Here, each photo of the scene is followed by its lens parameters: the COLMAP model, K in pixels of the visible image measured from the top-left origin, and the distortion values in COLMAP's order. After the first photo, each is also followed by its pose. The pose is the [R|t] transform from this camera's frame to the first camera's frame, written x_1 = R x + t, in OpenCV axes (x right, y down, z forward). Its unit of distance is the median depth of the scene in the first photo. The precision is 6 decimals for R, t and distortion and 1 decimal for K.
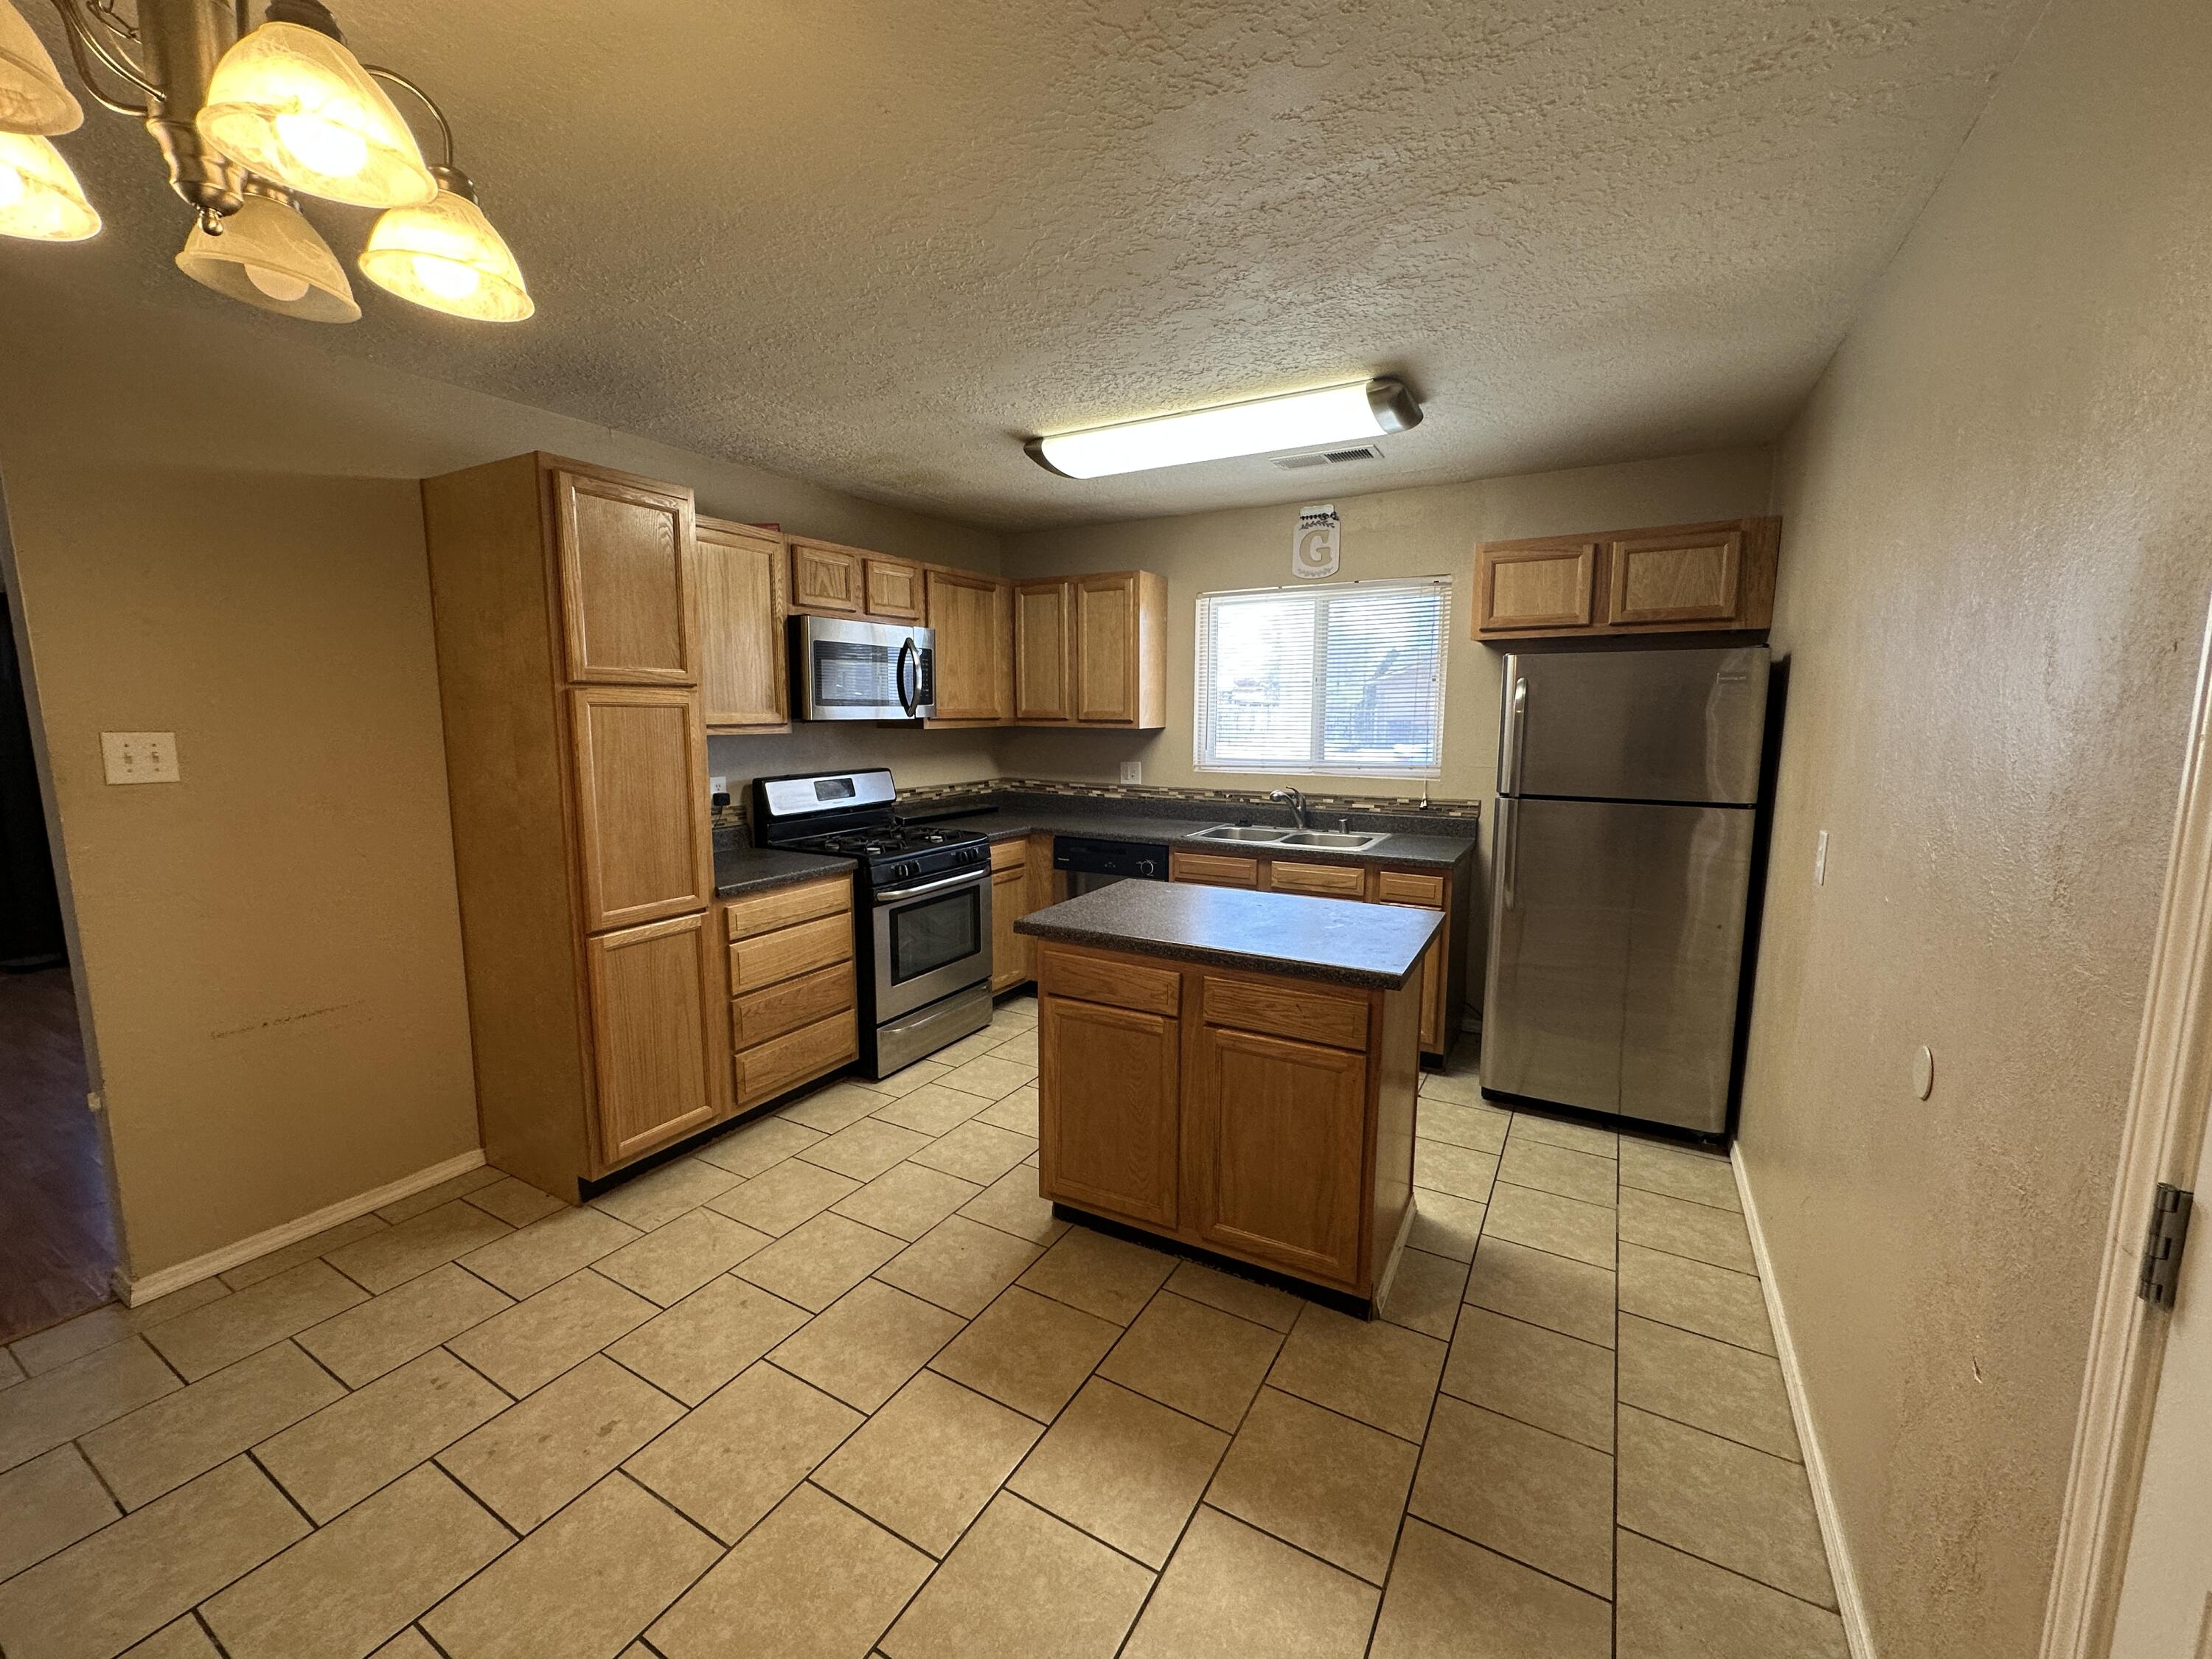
lens RADIAL K [[882.9, 0, 1105.6], [0, 882.9, 828.2], [0, 0, 1]] dist [-0.005227, 0.000896]
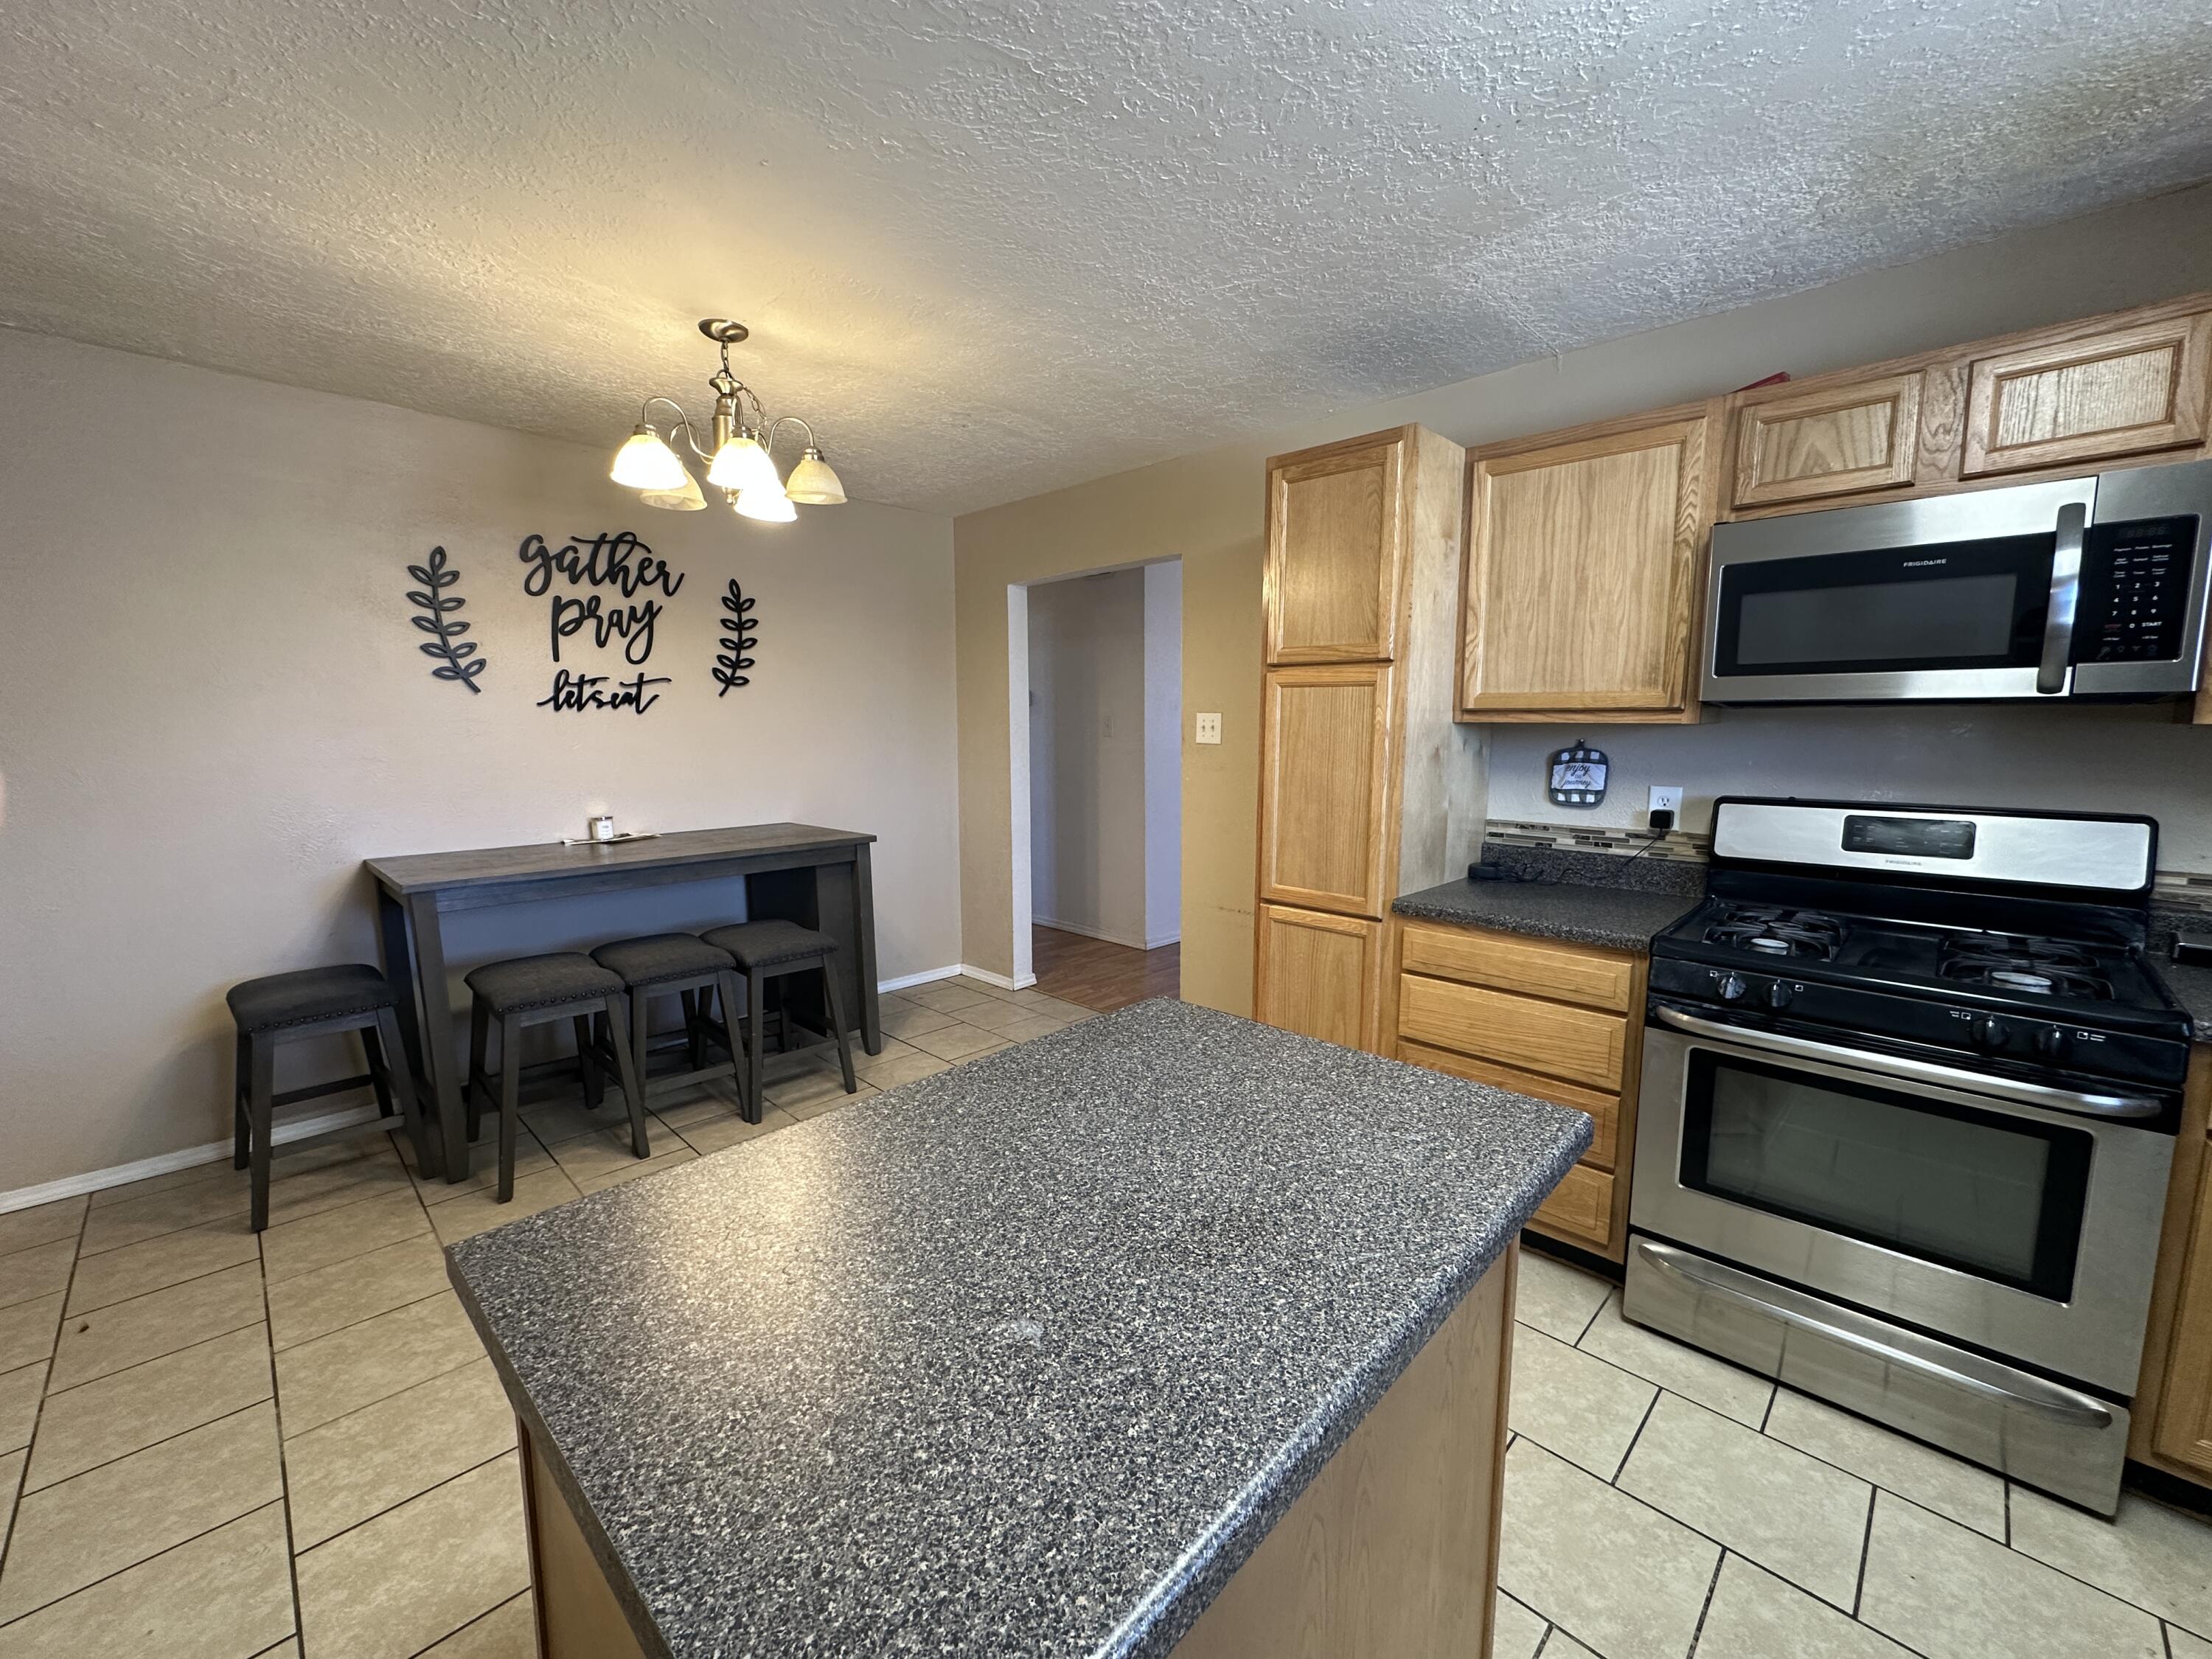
lens RADIAL K [[882.9, 0, 1107.4], [0, 882.9, 832.7], [0, 0, 1]] dist [-0.005227, 0.000896]
pose [[-0.259767, 0.117633, -0.958480, 0.396348], [-0.132046, 0.978903, 0.155927, -0.083336], [0.956601, 0.167068, -0.238754, 0.856232]]
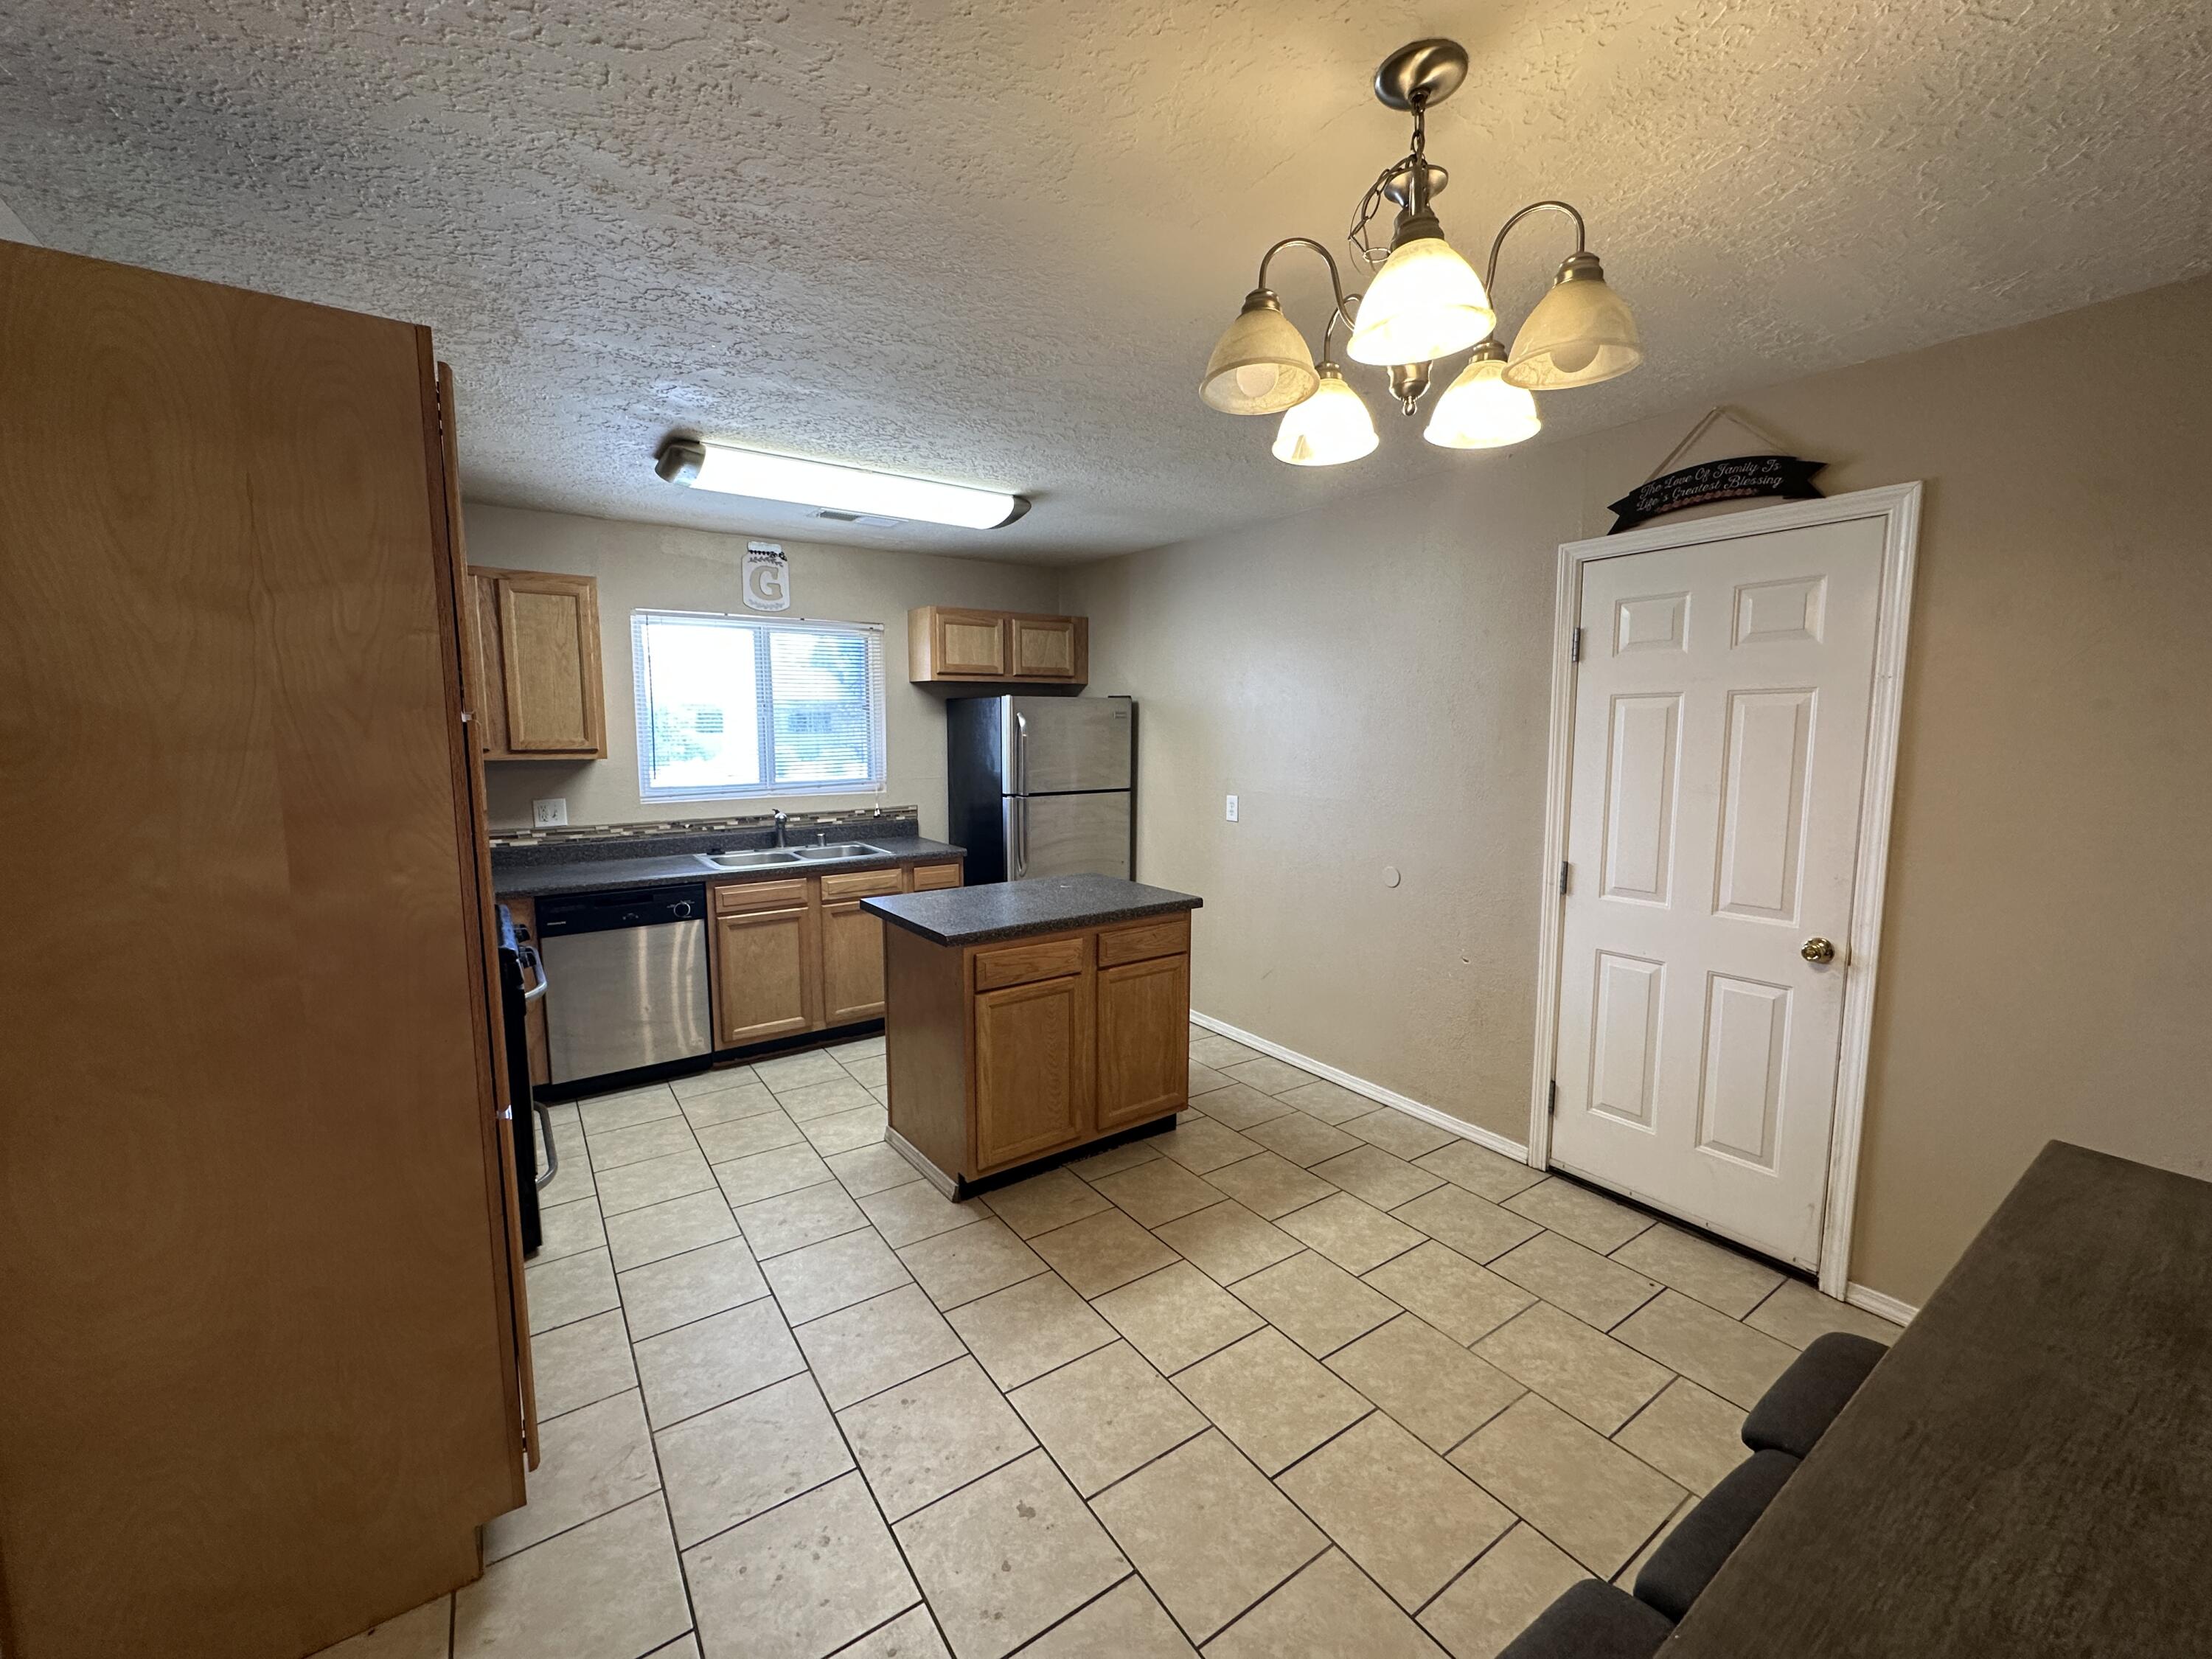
lens RADIAL K [[882.9, 0, 1105.8], [0, 882.9, 829.8], [0, 0, 1]] dist [-0.005227, 0.000896]
pose [[0.430726, -0.108396, 0.895949, -0.758928], [0.122005, 0.990641, 0.061198, -0.052375], [-0.894198, 0.082950, 0.439920, 0.261823]]
